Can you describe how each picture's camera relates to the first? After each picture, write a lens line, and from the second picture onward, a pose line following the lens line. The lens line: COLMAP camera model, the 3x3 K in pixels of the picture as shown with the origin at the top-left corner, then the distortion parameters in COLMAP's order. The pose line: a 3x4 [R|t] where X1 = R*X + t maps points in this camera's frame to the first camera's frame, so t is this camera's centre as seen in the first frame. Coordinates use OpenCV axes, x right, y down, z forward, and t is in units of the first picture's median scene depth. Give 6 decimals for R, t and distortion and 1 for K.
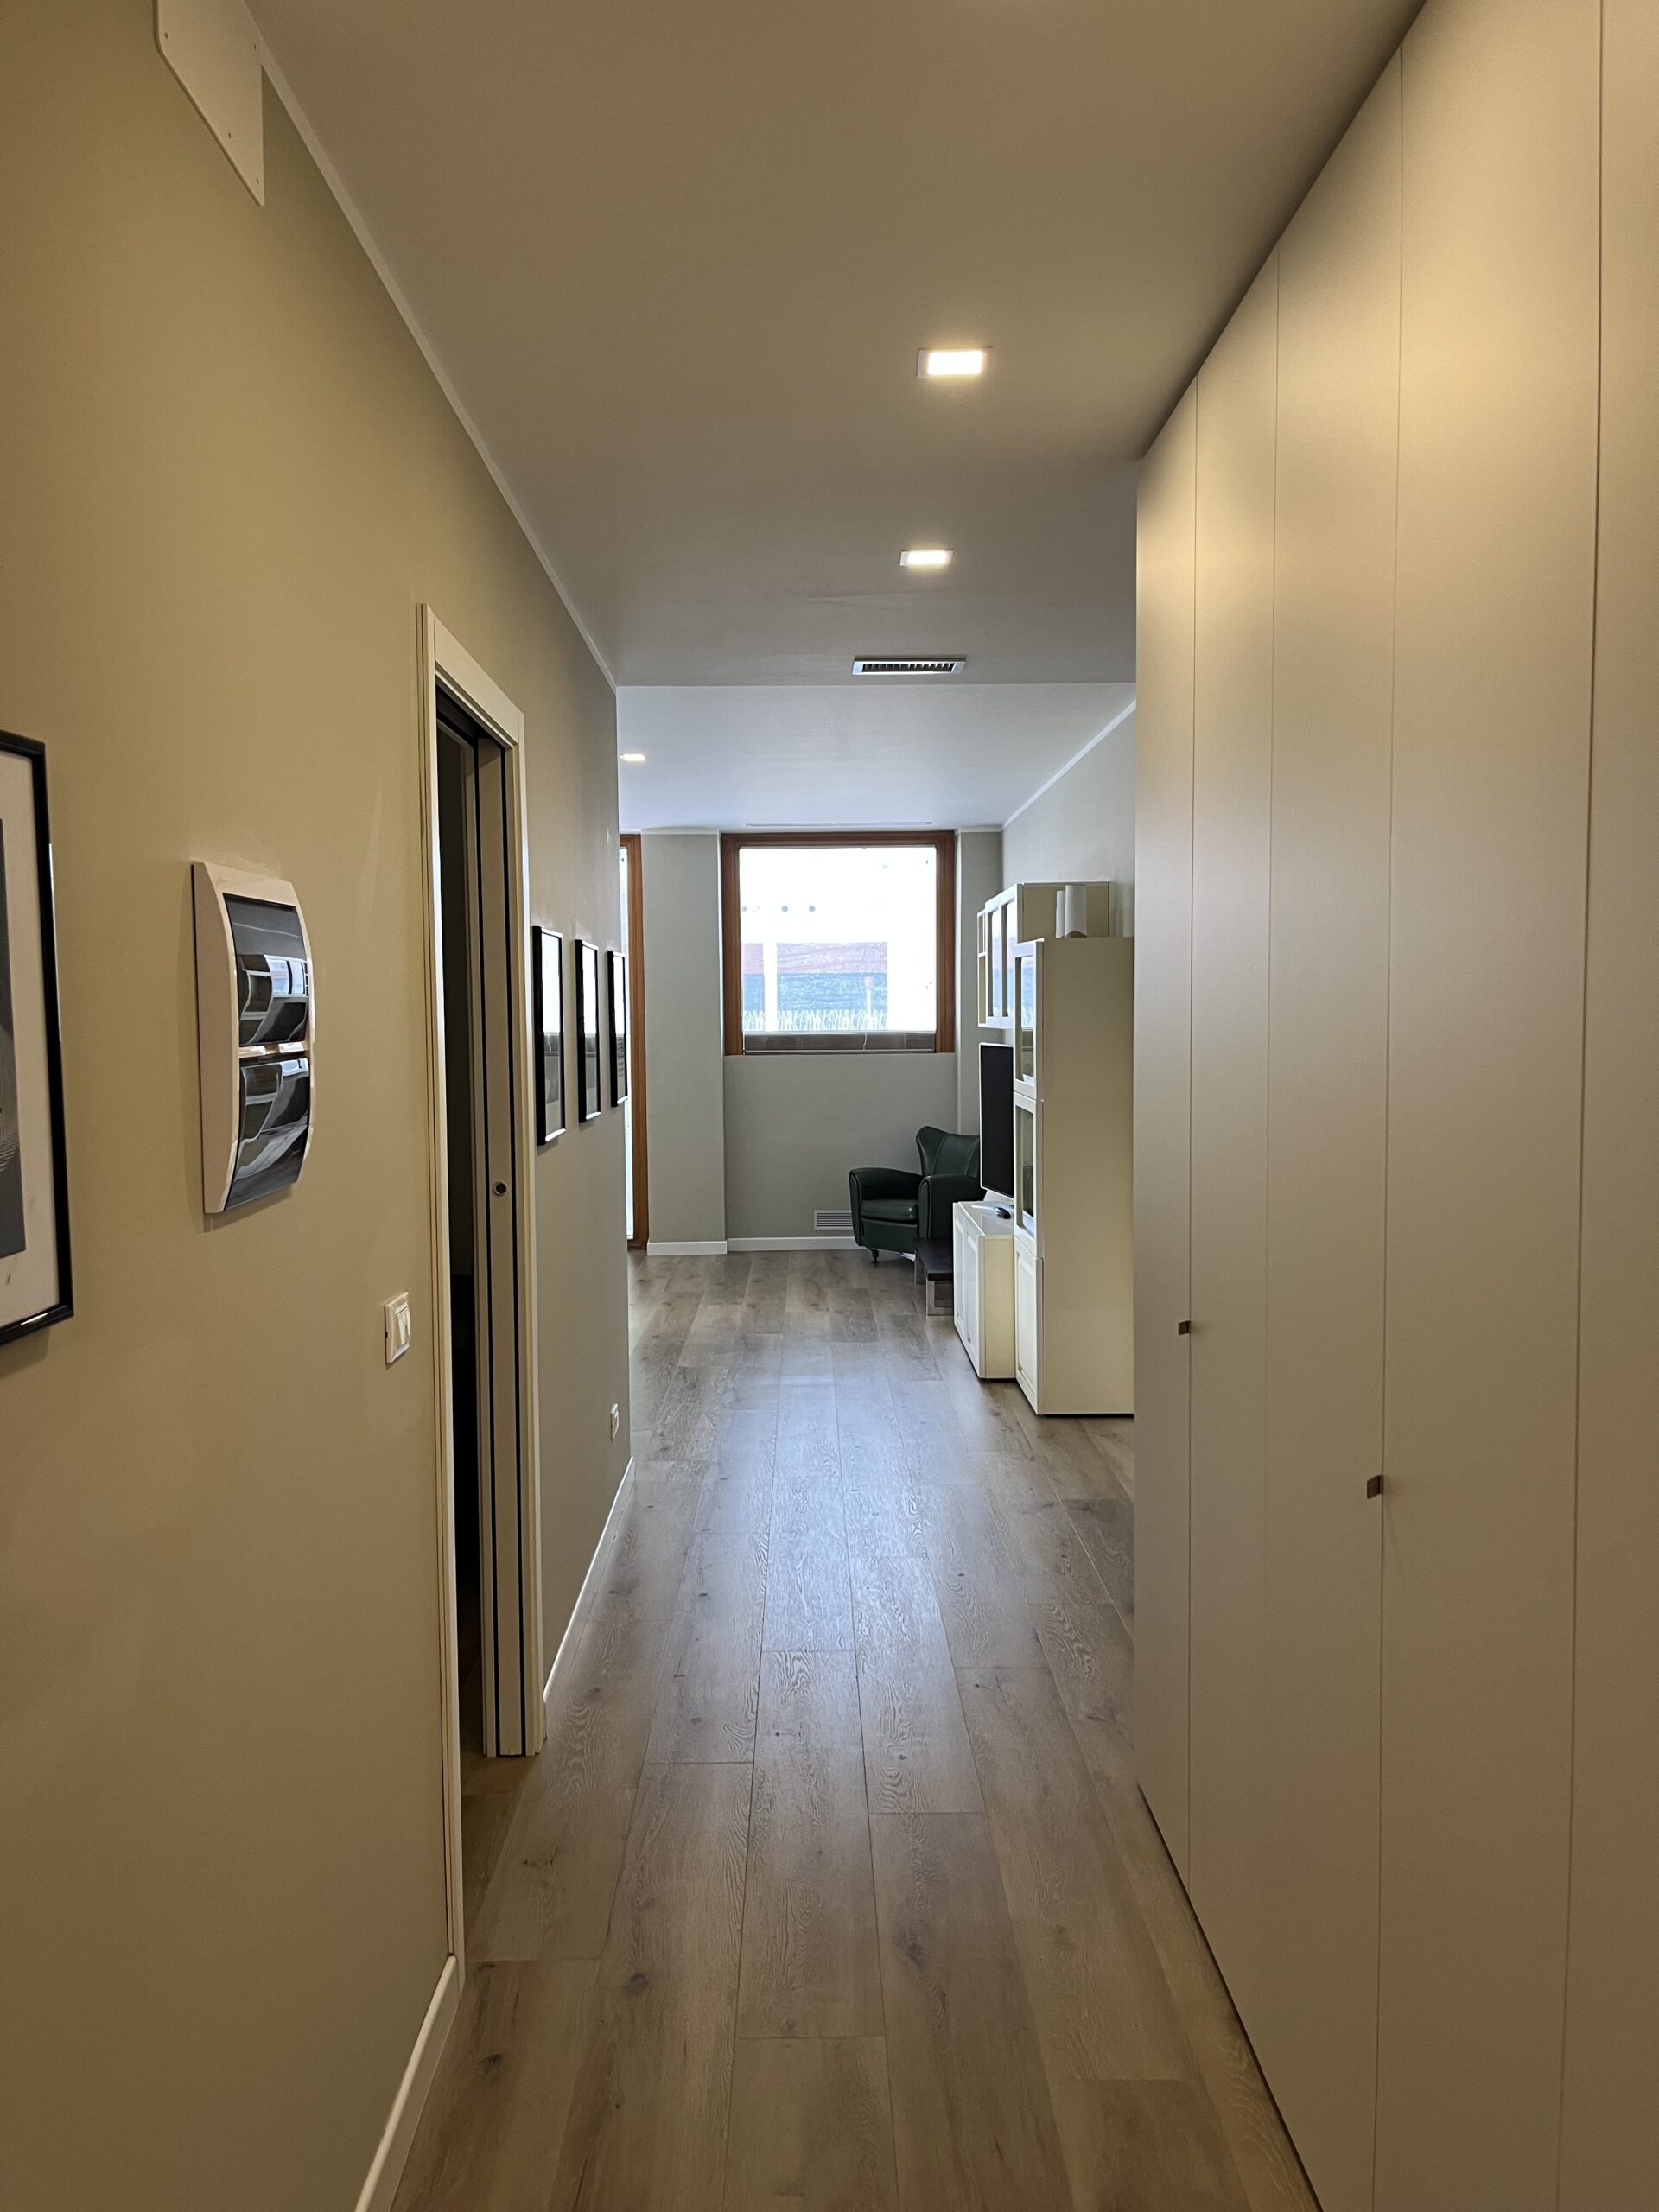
lens RADIAL K [[1663.8, 0, 829.2], [0, 1663.8, 1104.5], [0, 0, 1]] dist [-0.000376, -0.000039]
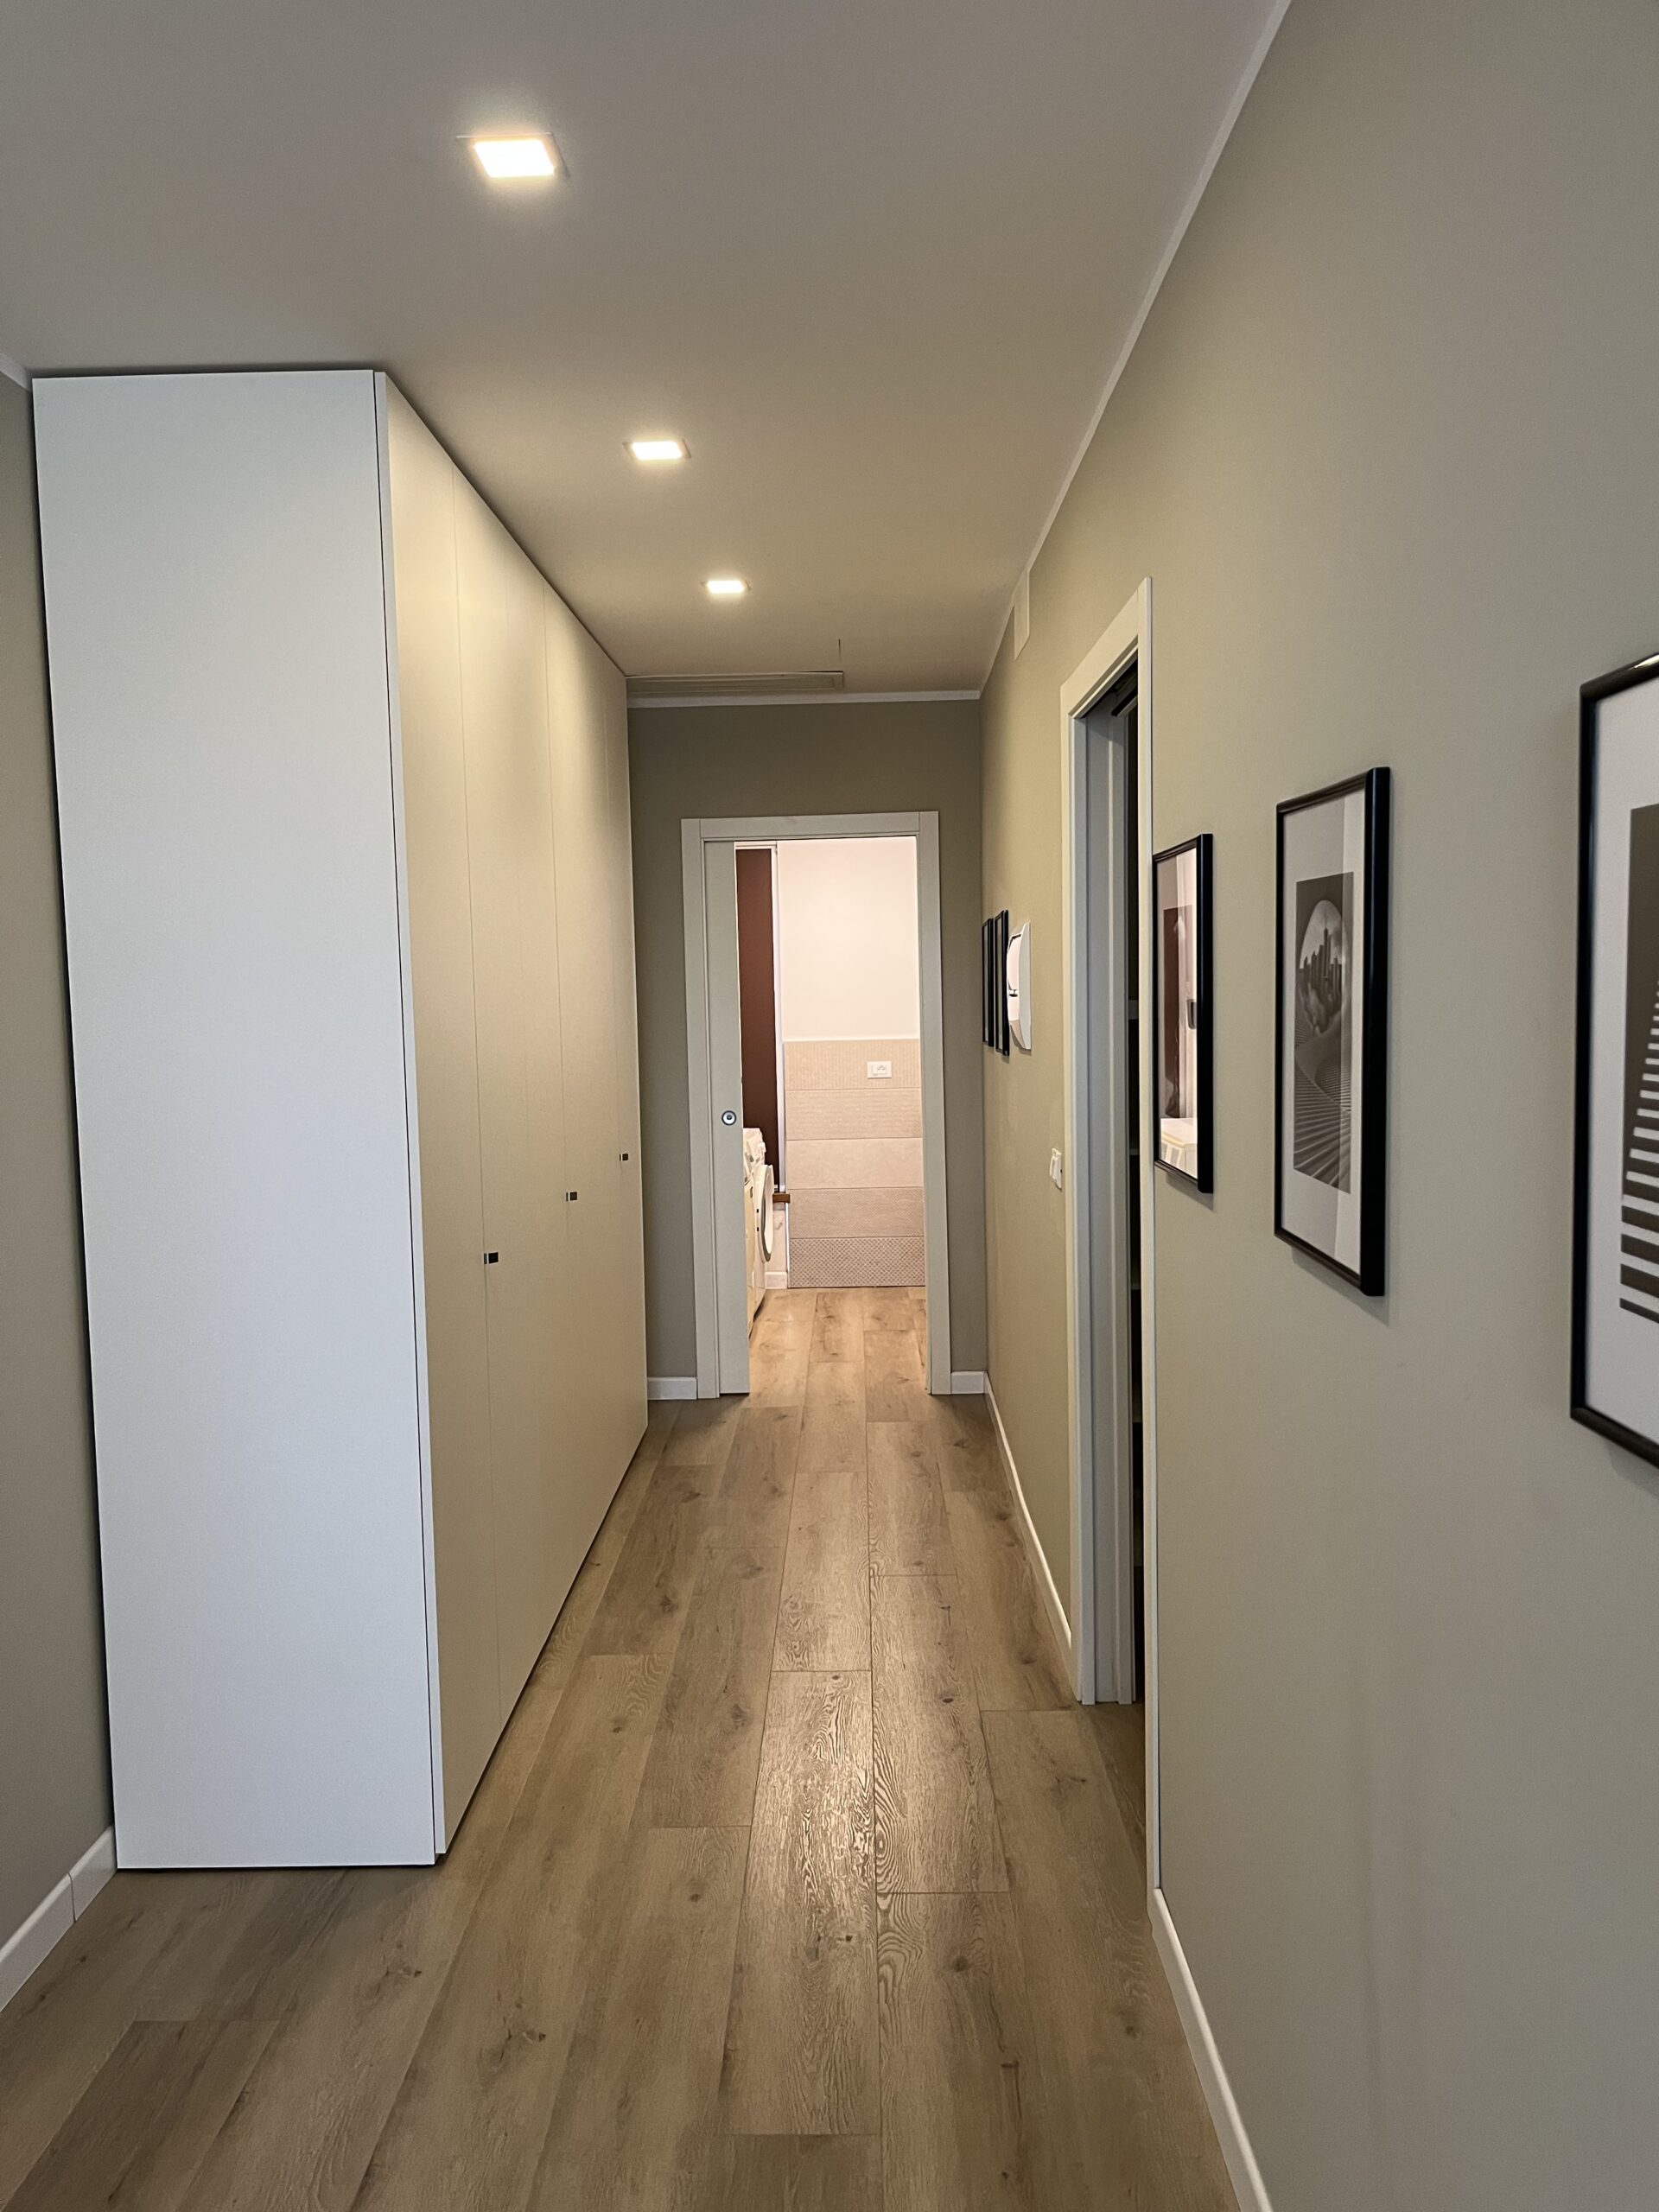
lens RADIAL K [[1663.8, 0, 828.3], [0, 1663.8, 1108.3], [0, 0, 1]] dist [-0.000376, -0.000039]
pose [[-0.999152, 0.026513, 0.031508, -0.079385], [0.030496, 0.990577, 0.133520, -0.142120], [-0.027671, 0.134367, -0.990545, 2.442641]]
